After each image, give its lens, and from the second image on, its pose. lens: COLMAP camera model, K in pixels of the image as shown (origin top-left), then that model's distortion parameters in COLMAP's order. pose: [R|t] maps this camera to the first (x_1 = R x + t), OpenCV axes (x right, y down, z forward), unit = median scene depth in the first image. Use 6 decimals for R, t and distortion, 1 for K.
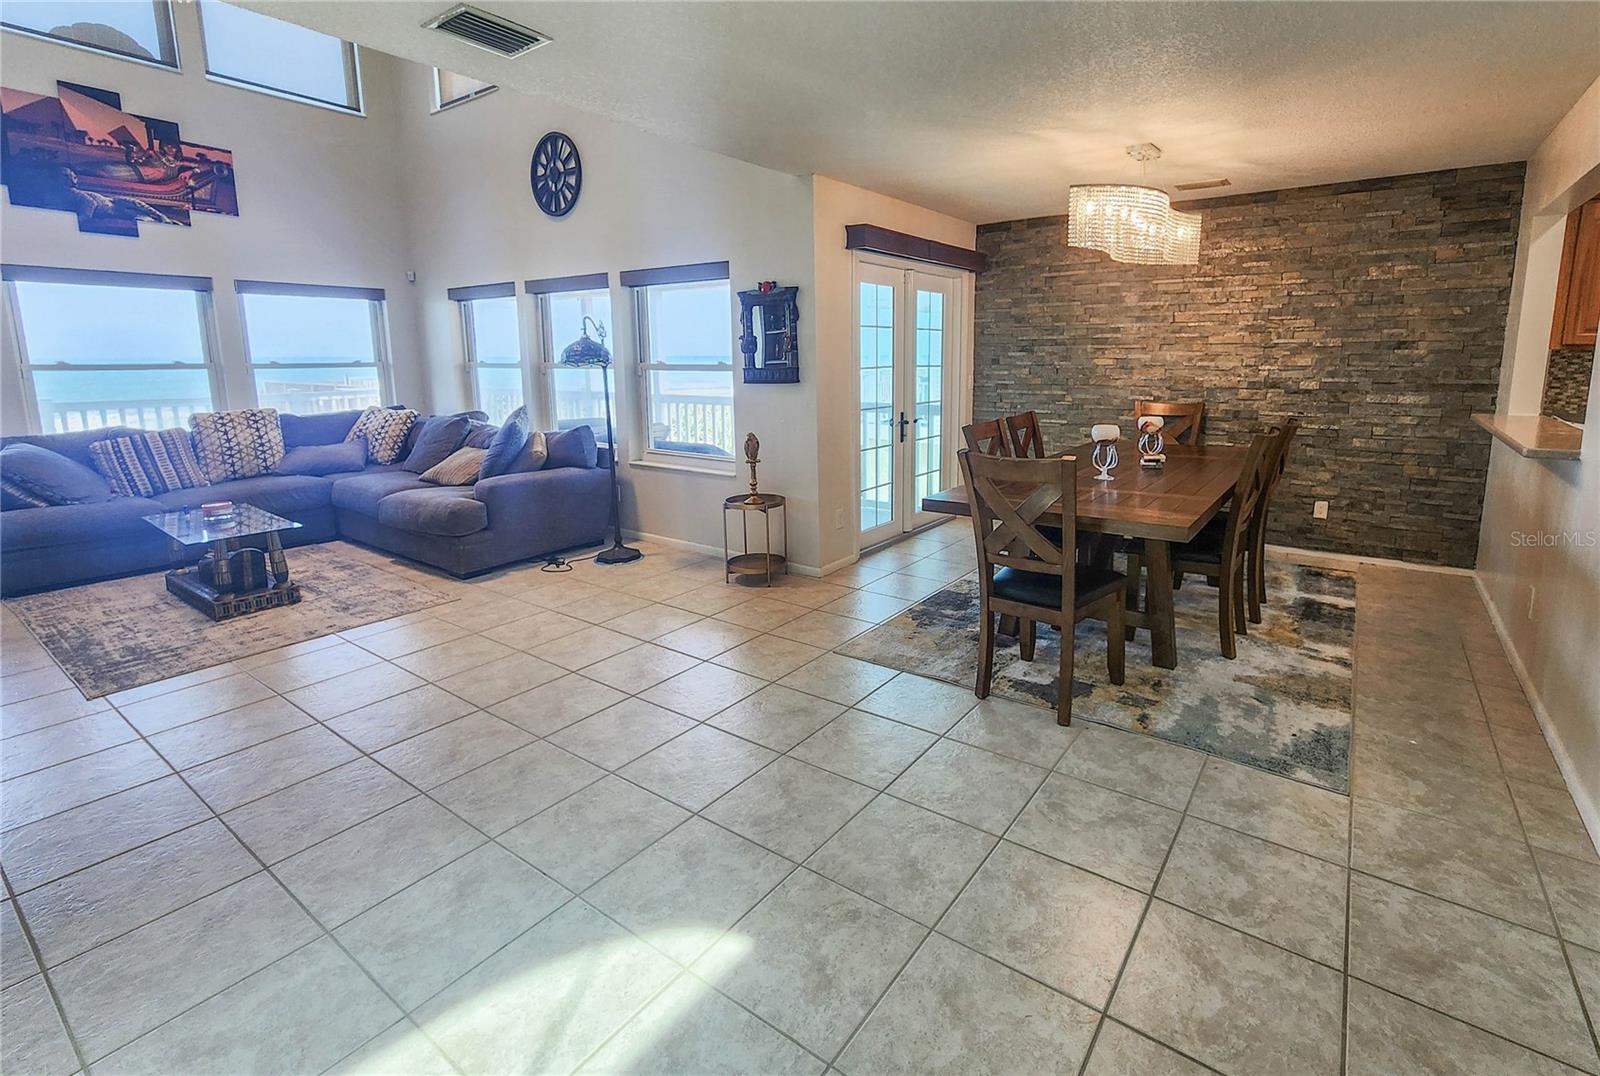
lens RADIAL K [[723.5, 0, 864.2], [0, 723.5, 465.6], [0, 0, 1]] dist [0.002960, 0.001036]
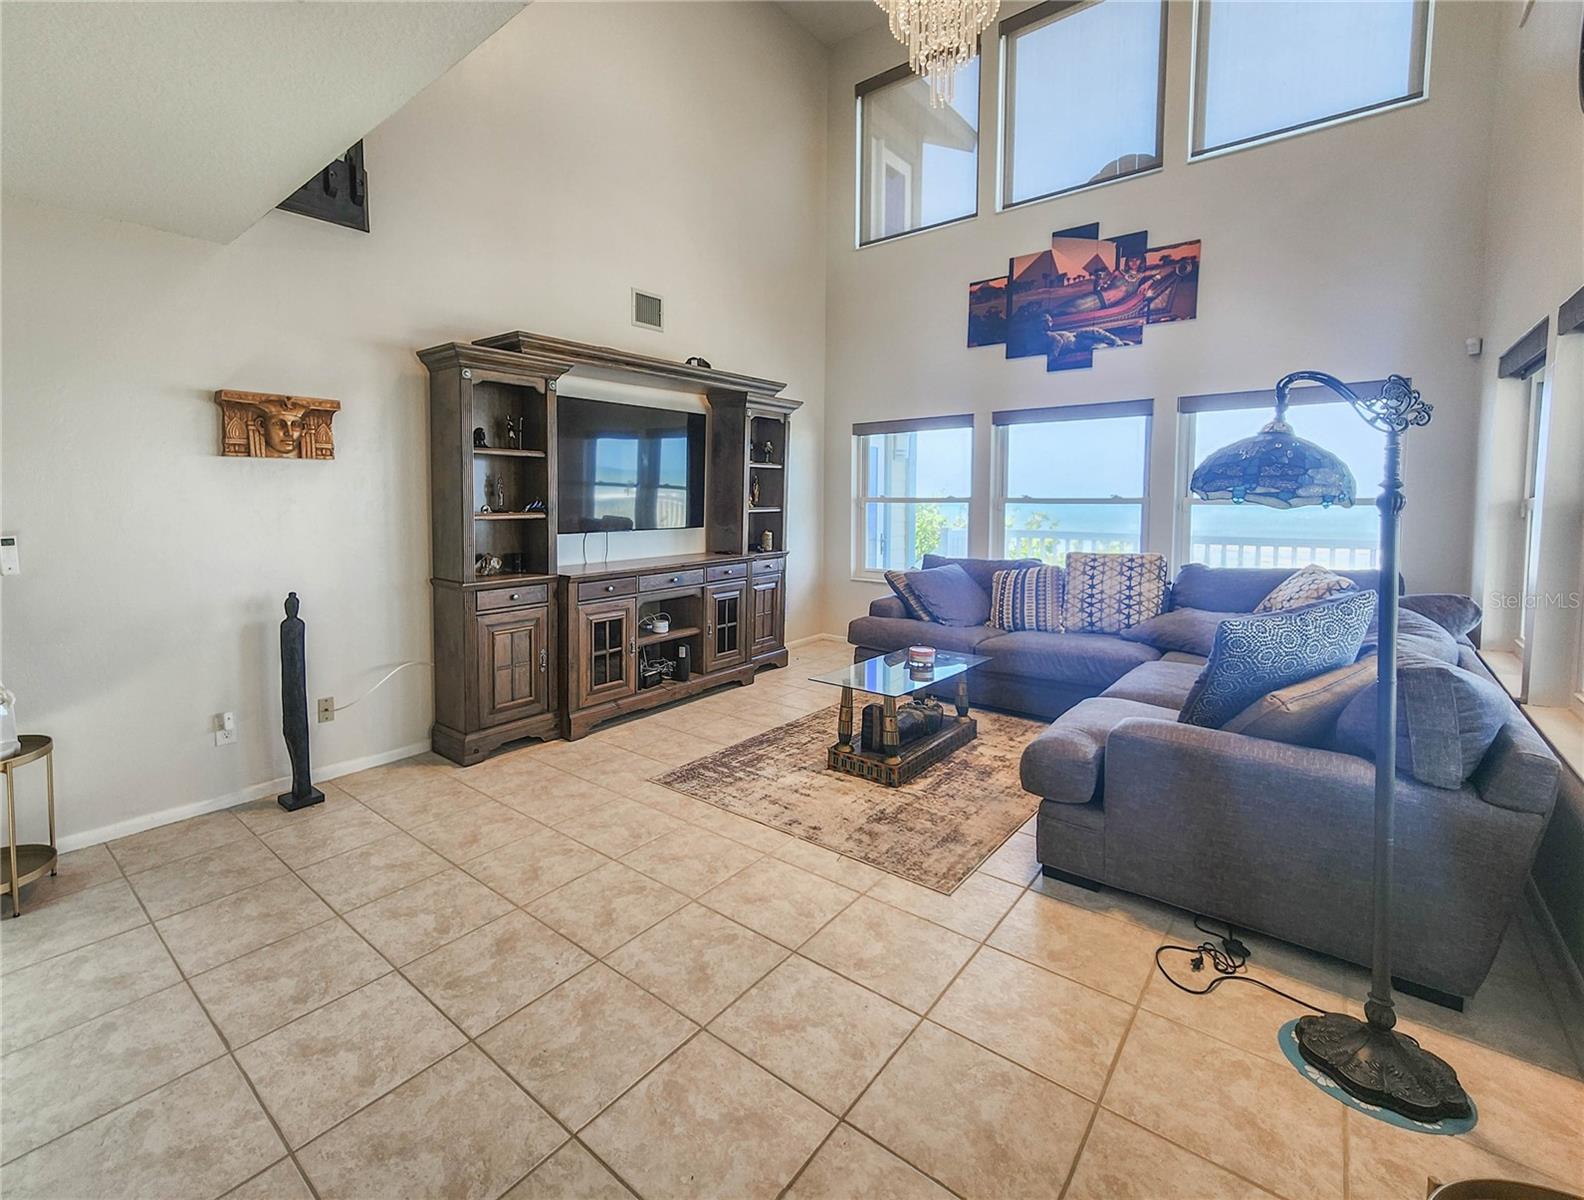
lens RADIAL K [[717.2, 0, 711.0], [0, 717.2, 537.9], [0, 0, 1]] dist [0.009639, 0.000515]
pose [[-0.127310, 0.059289, -0.990089, 0.019827], [-0.146317, 0.986168, 0.077868, -0.091351], [0.981011, 0.154780, -0.116874, 0.647562]]
